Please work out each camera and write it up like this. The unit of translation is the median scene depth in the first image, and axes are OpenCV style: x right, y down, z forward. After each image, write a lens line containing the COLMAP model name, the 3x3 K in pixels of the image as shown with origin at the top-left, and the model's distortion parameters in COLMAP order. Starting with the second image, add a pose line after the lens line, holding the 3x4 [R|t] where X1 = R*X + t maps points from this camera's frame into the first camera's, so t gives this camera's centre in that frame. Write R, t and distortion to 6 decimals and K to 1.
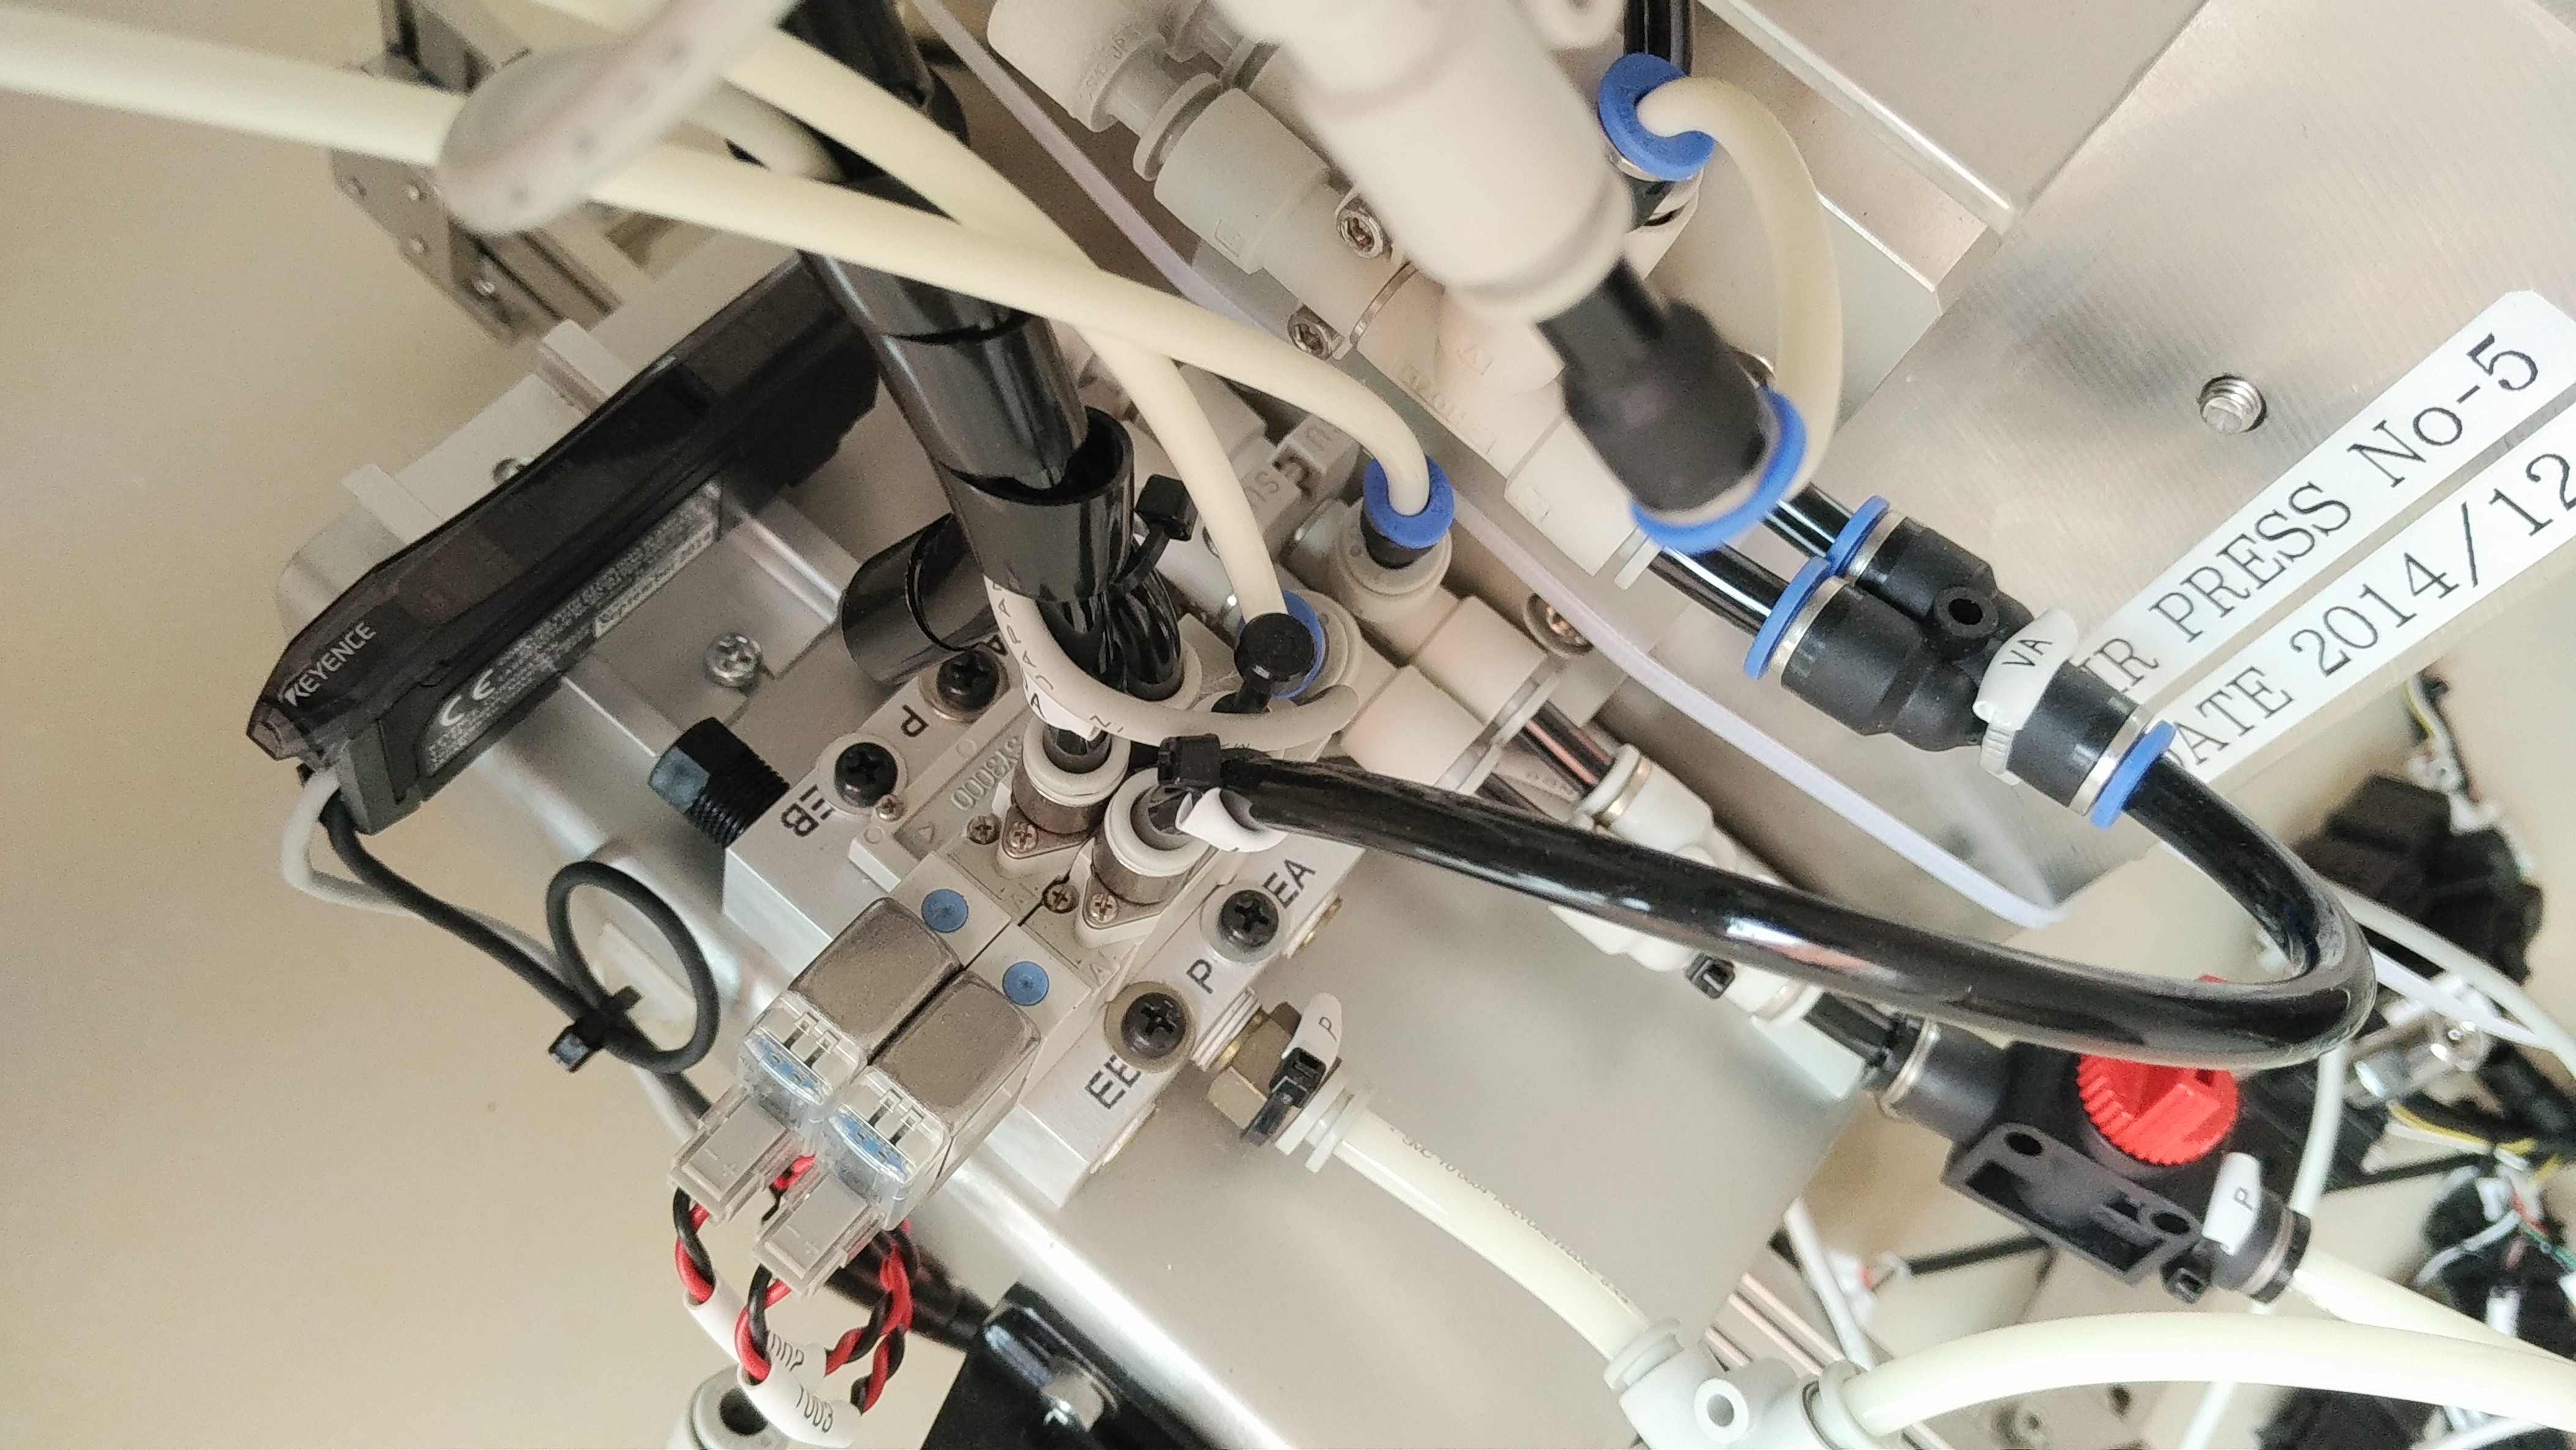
lens RADIAL K [[2276.1, 0, 1297.2], [0, 2276.1, 736.2], [0, 0, 1]] dist [0.070526, -0.228422]
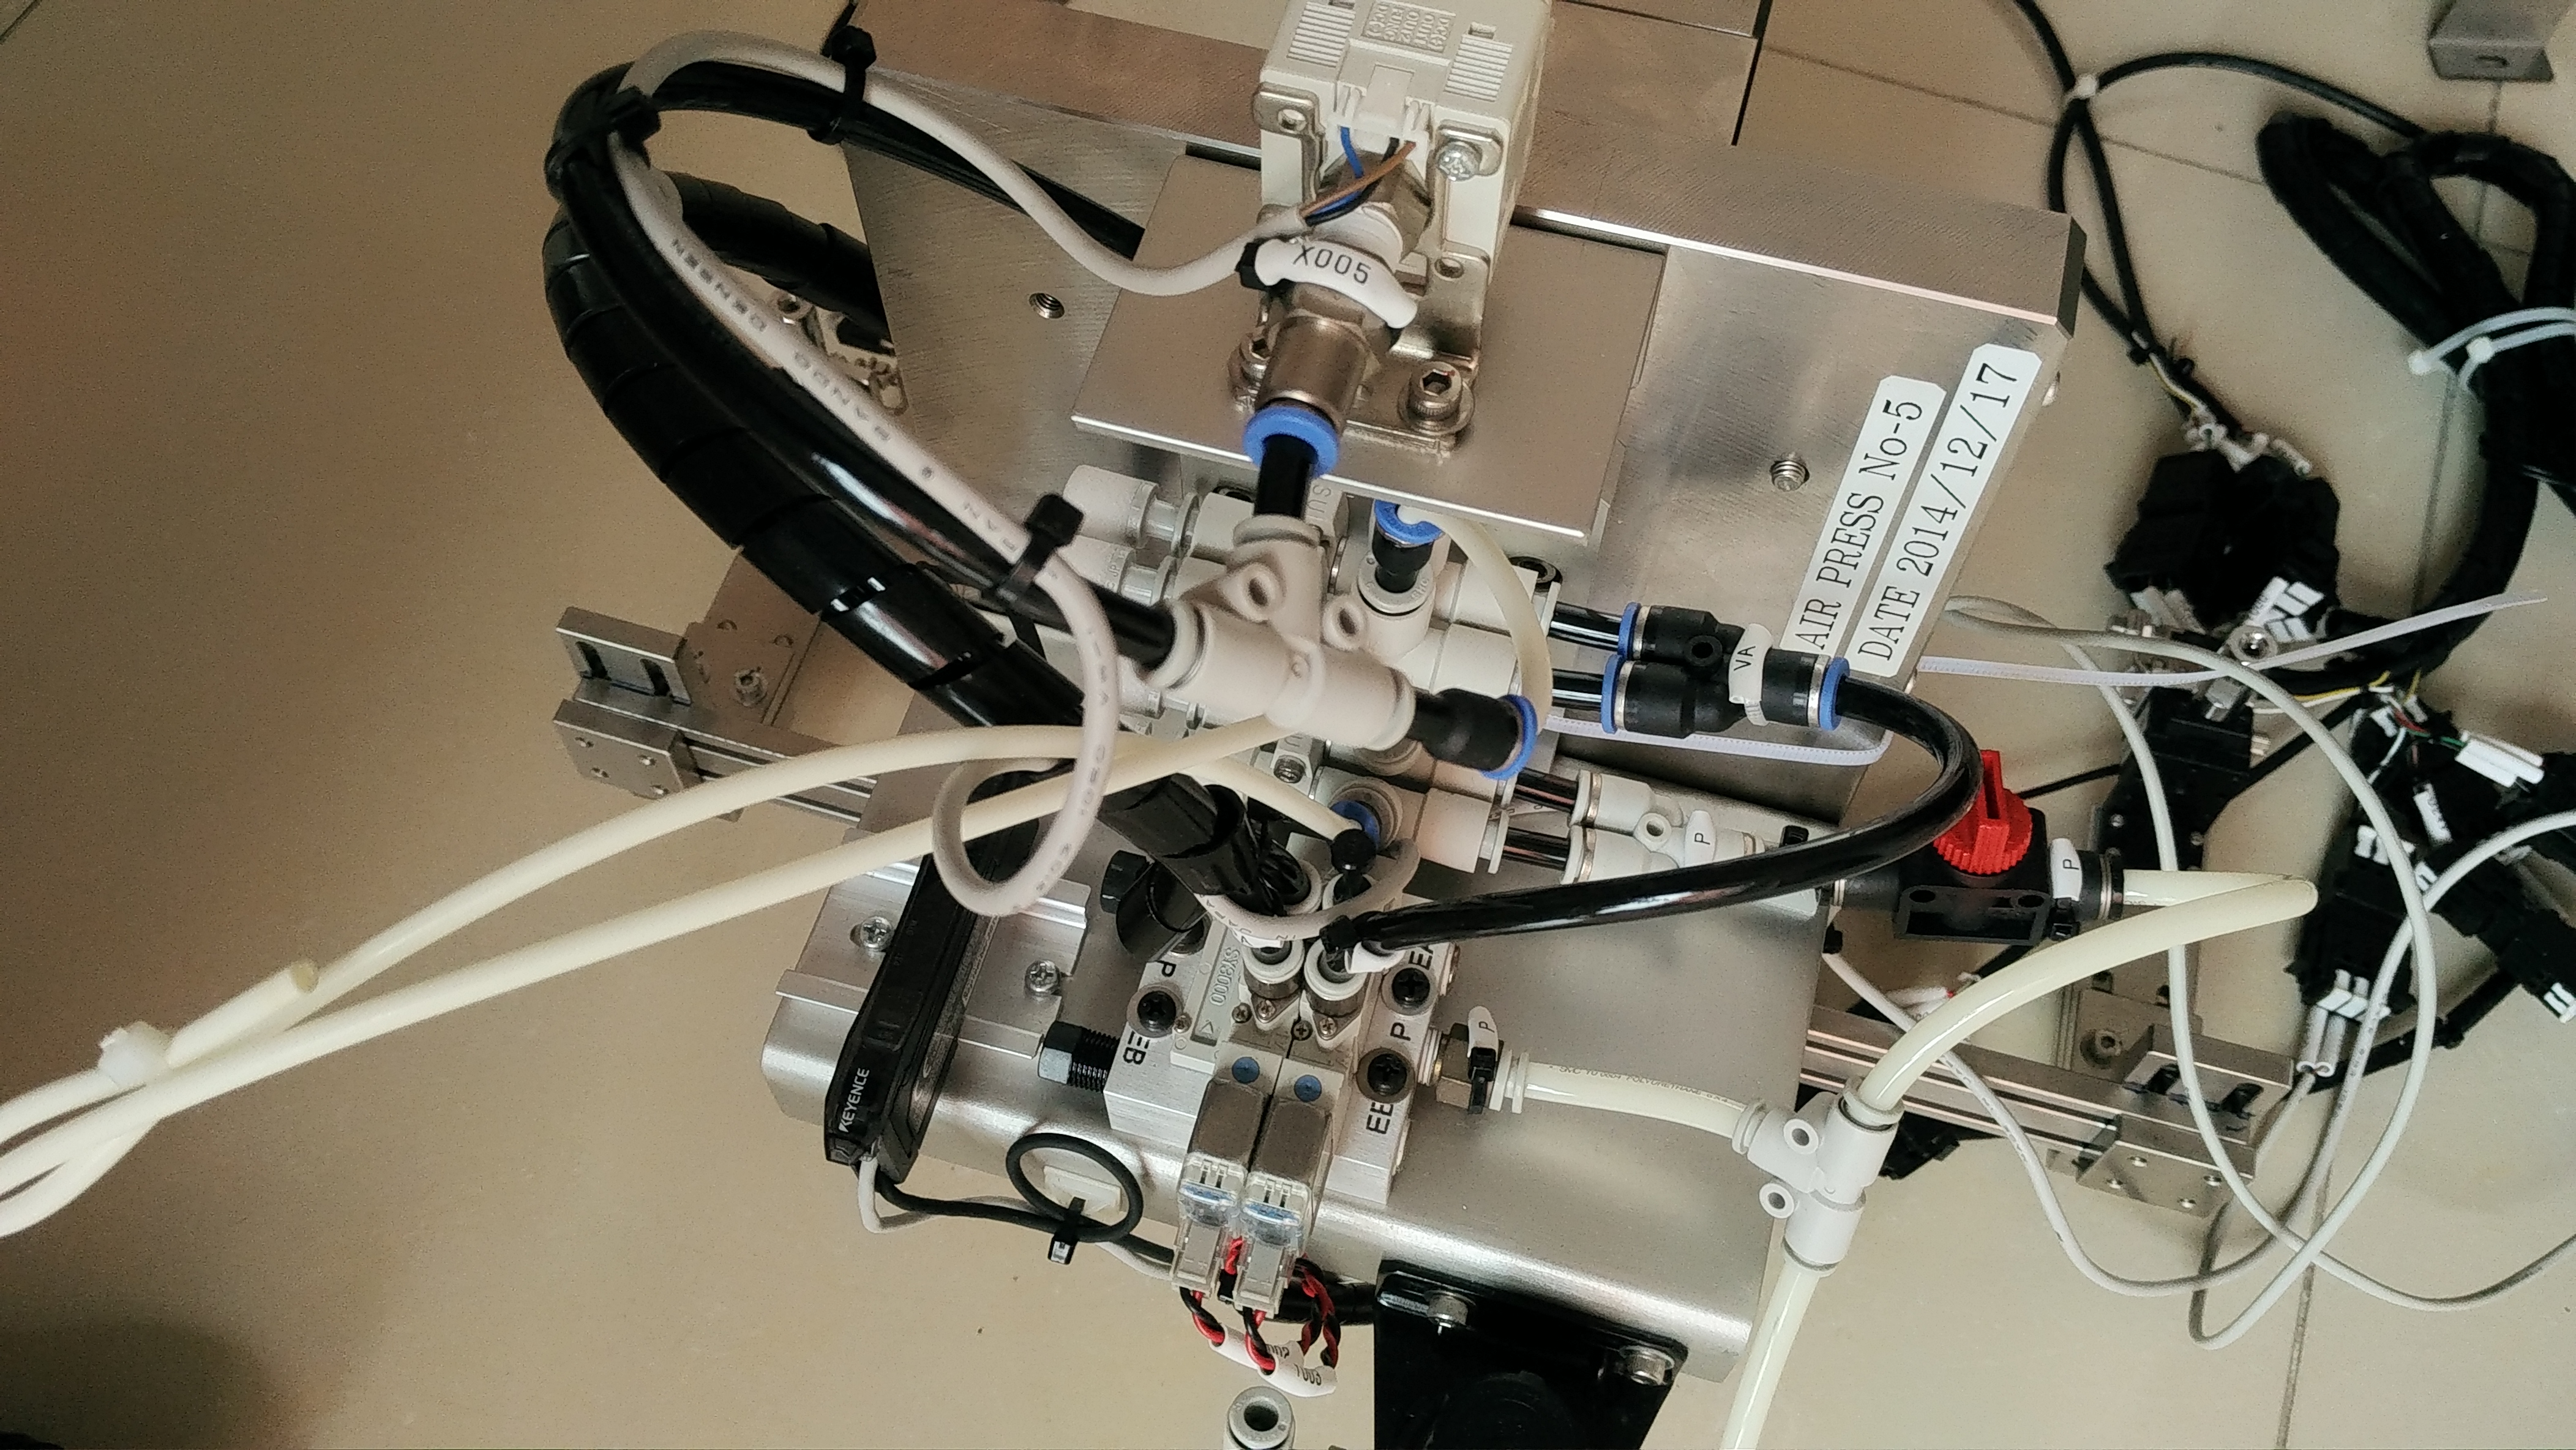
lens RADIAL K [[2216.1, 0, 1285.2], [0, 2216.1, 684.4], [0, 0, 1]] dist [0.147476, -0.415149]
pose [[0.893755, -0.447106, -0.036026, 0.056652], [0.446011, 0.894357, -0.034624, -0.104687], [0.047701, 0.014877, 0.998751, -0.624110]]
